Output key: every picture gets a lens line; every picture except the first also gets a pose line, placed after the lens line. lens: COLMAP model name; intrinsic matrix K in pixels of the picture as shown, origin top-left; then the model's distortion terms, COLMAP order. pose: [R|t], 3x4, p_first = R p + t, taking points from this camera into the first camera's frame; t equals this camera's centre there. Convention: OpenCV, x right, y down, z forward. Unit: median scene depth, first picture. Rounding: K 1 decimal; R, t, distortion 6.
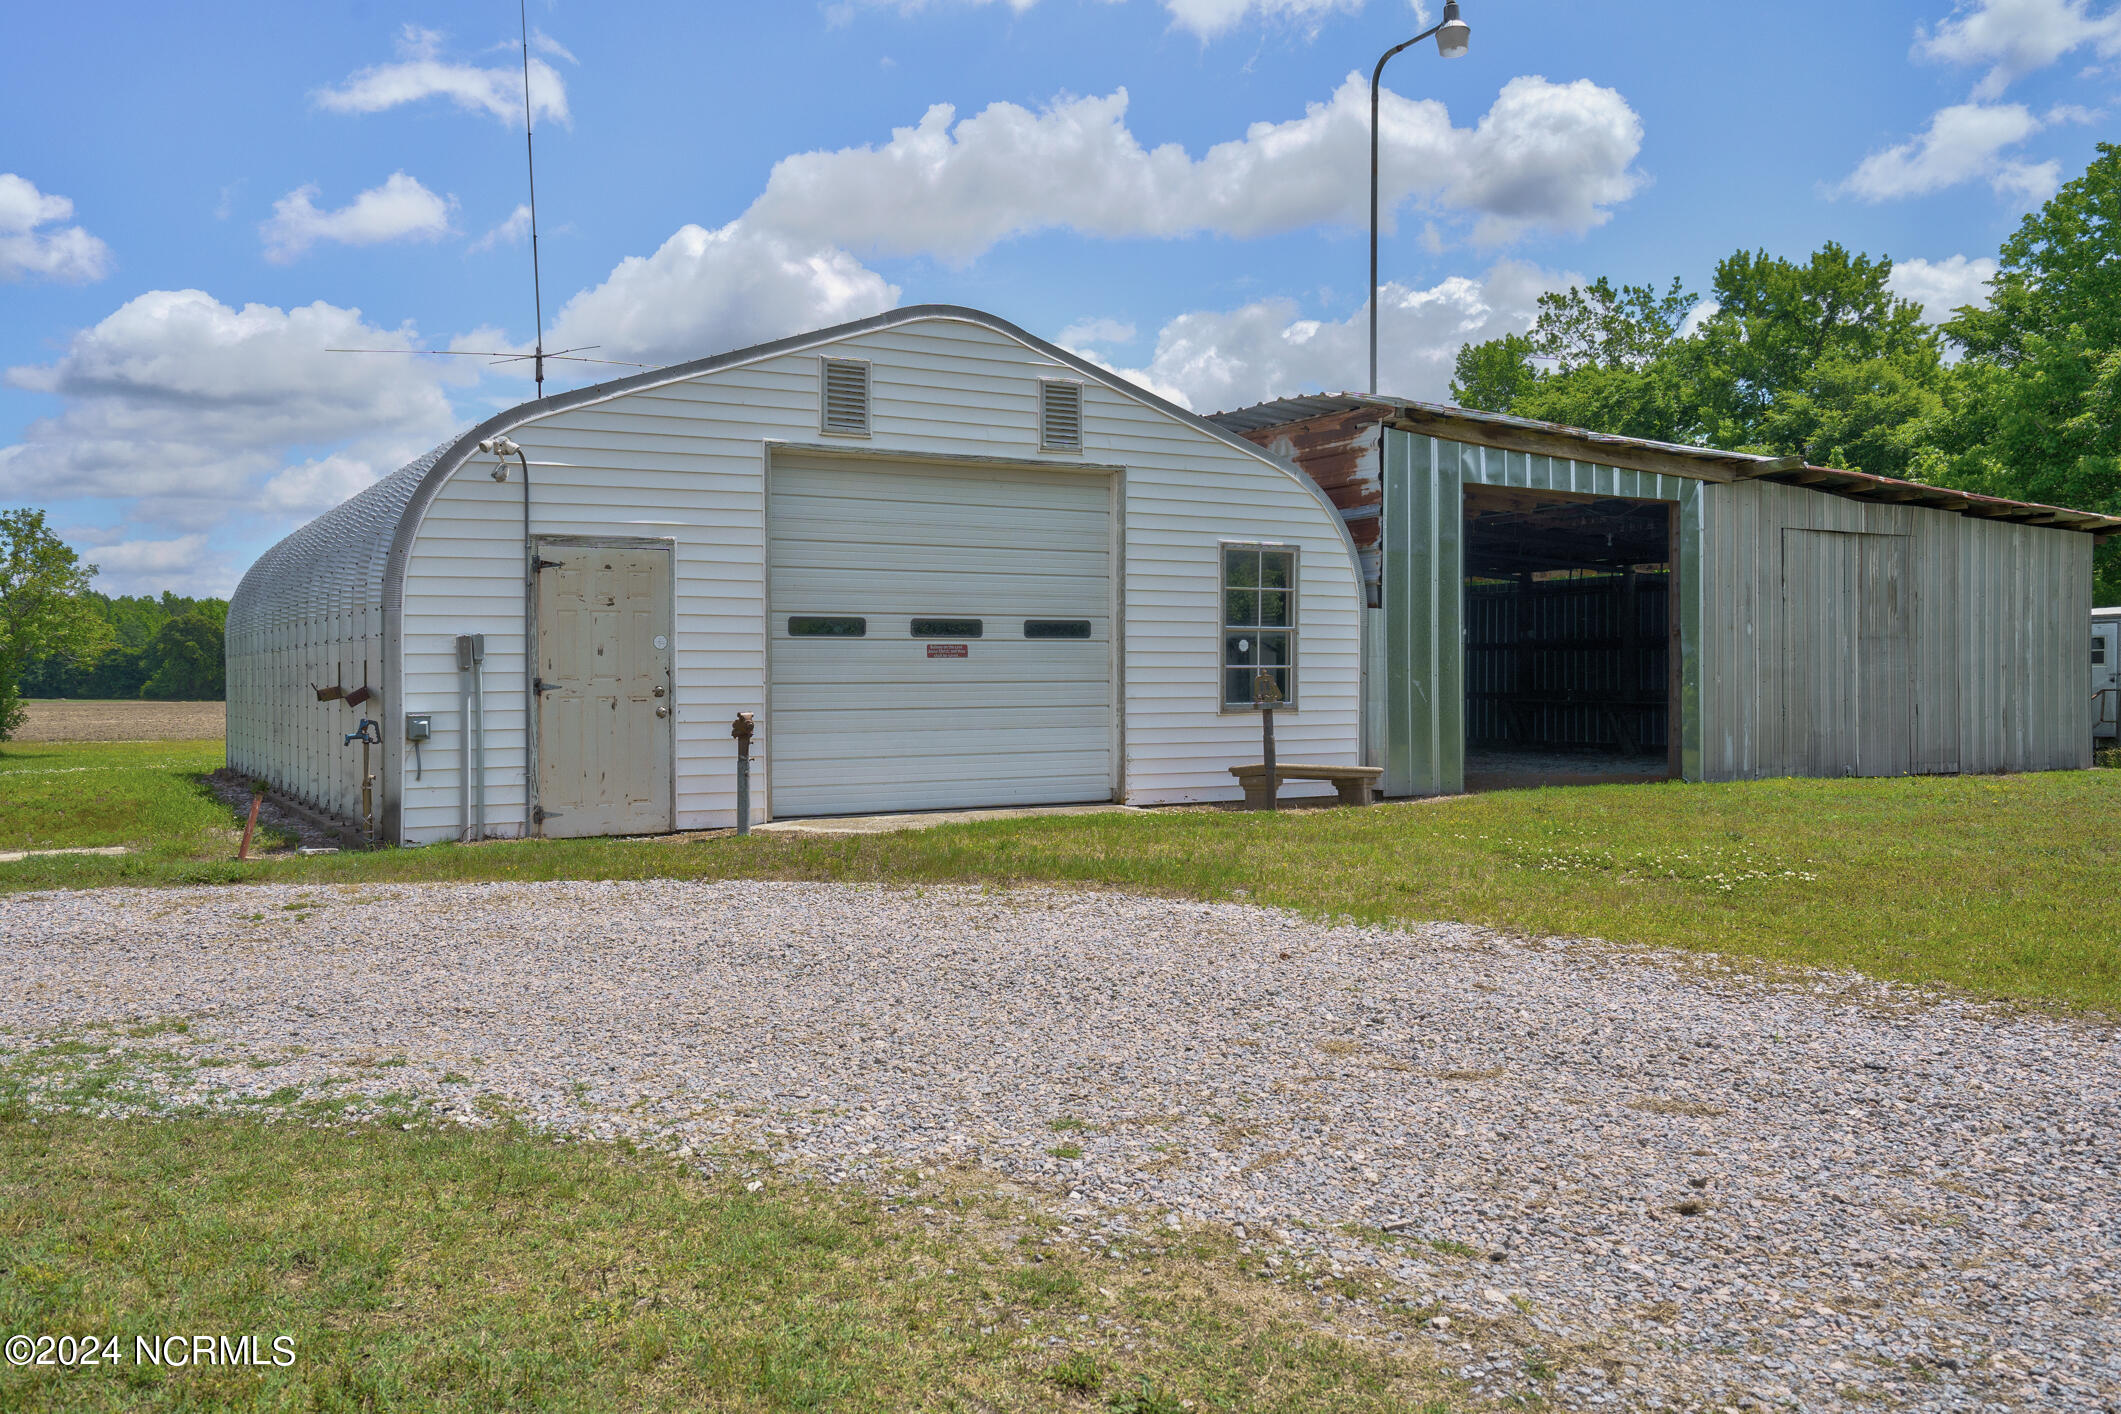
lens RADIAL K [[1729.2, 0, 1059.6], [0, 1729.2, 704.8], [0, 0, 1]] dist [-0.009710, 0.001735]
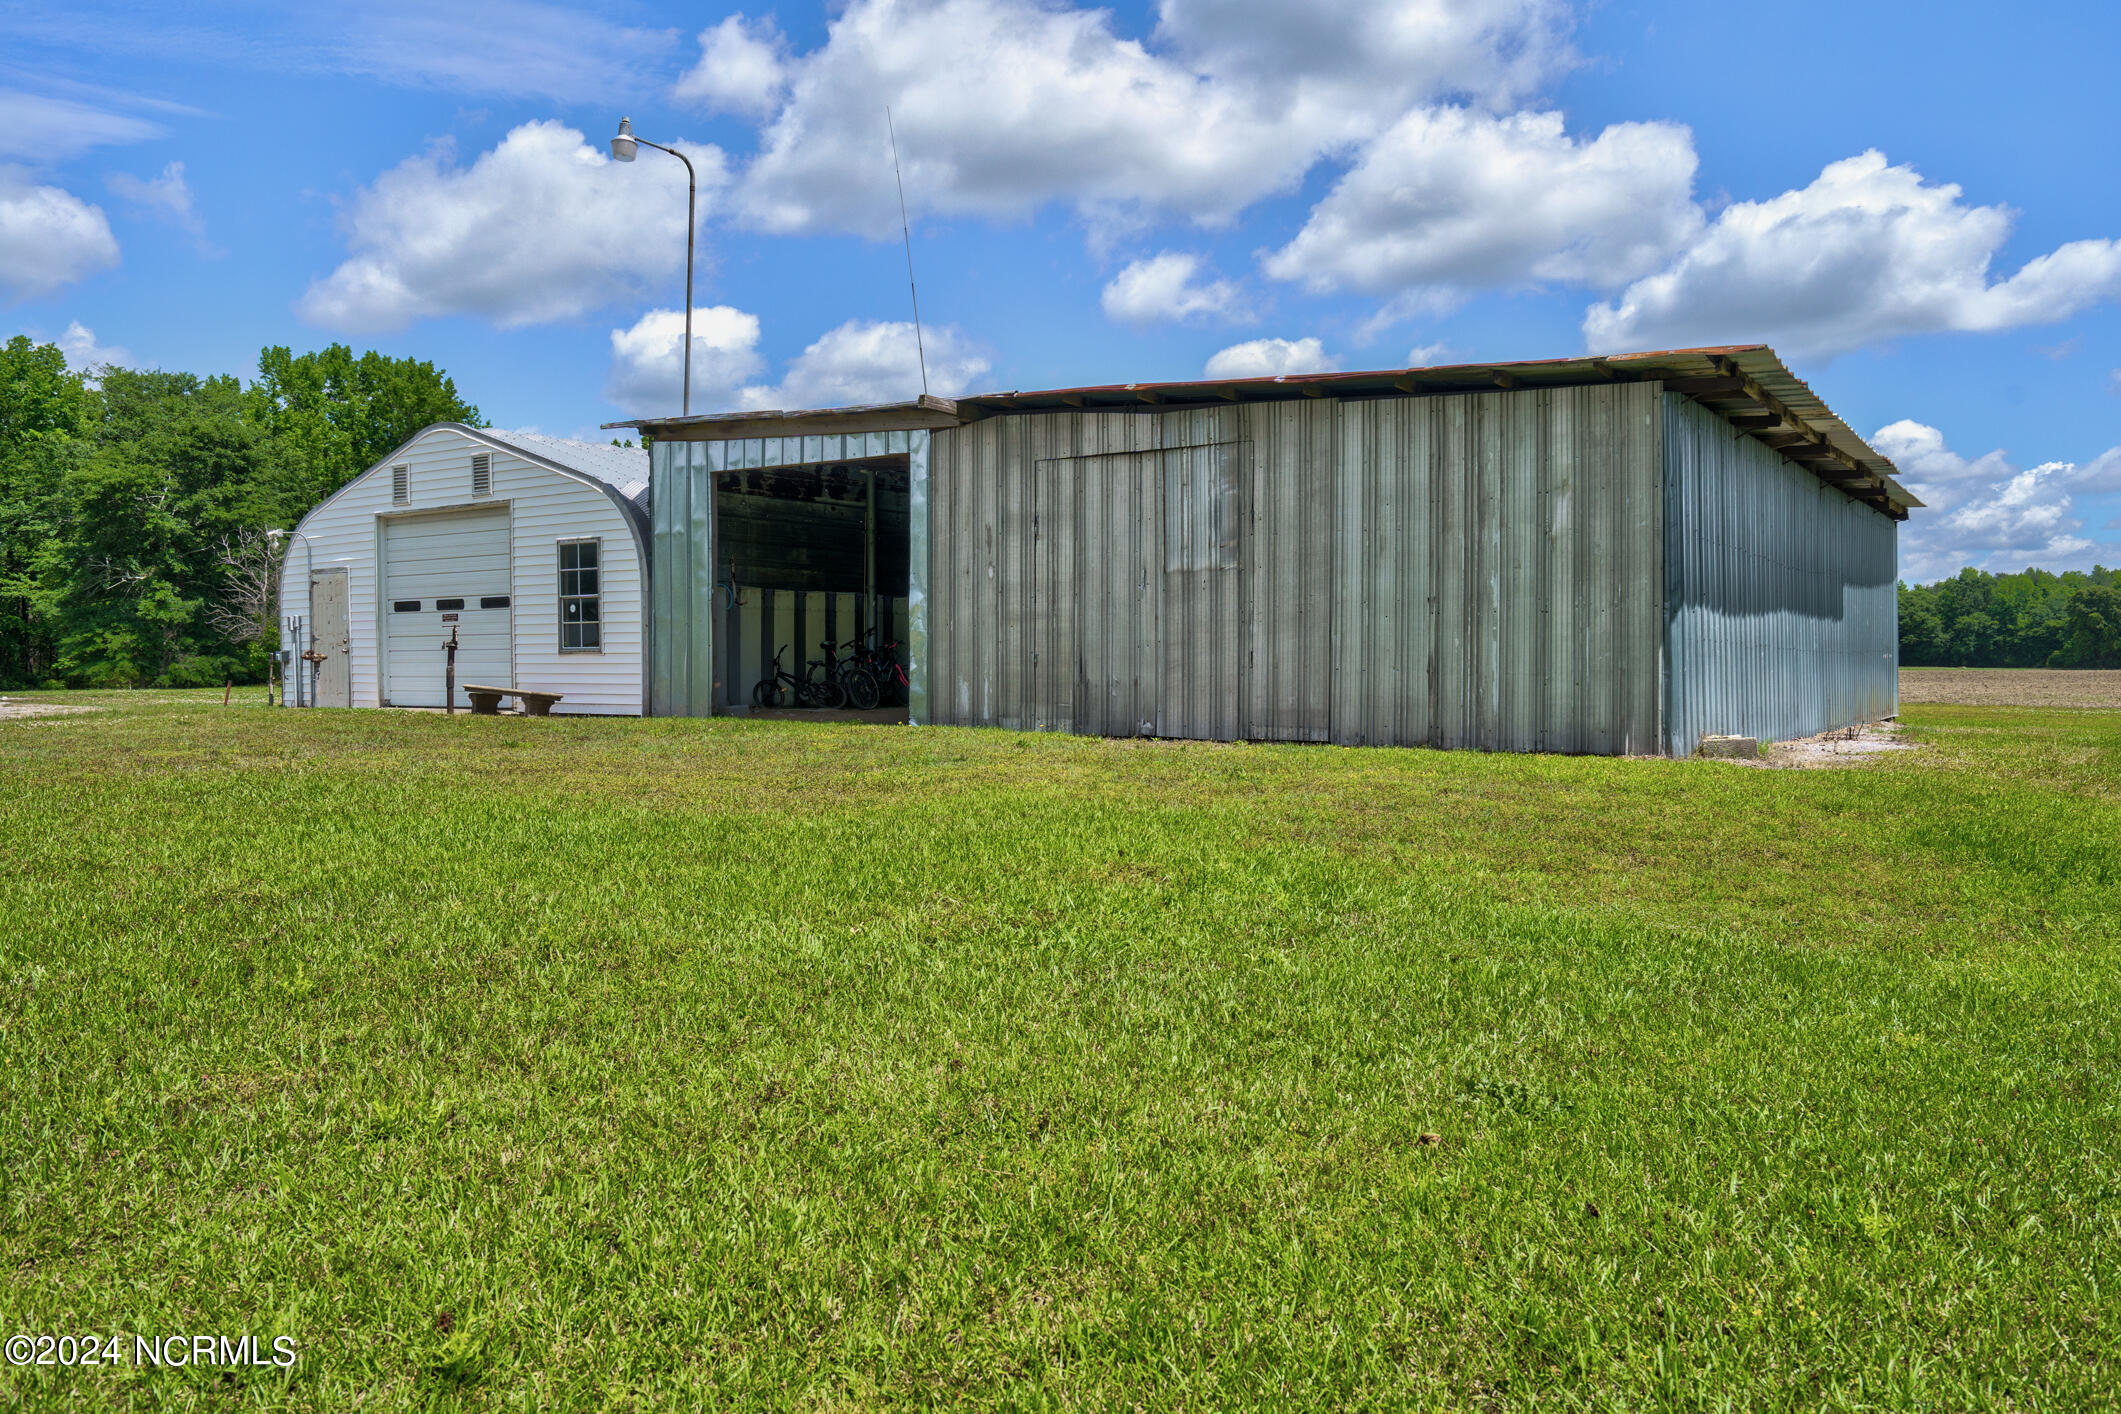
lens RADIAL K [[1577.0, 0, 1059.7], [0, 1577.0, 697.0], [0, 0, 1]] dist [-0.045524, 0.000024]
pose [[0.420774, 0.023037, -0.906873, 1.570078], [-0.009504, 0.999735, 0.020987, 0.009982], [0.907116, -0.000212, 0.420881, 0.849045]]
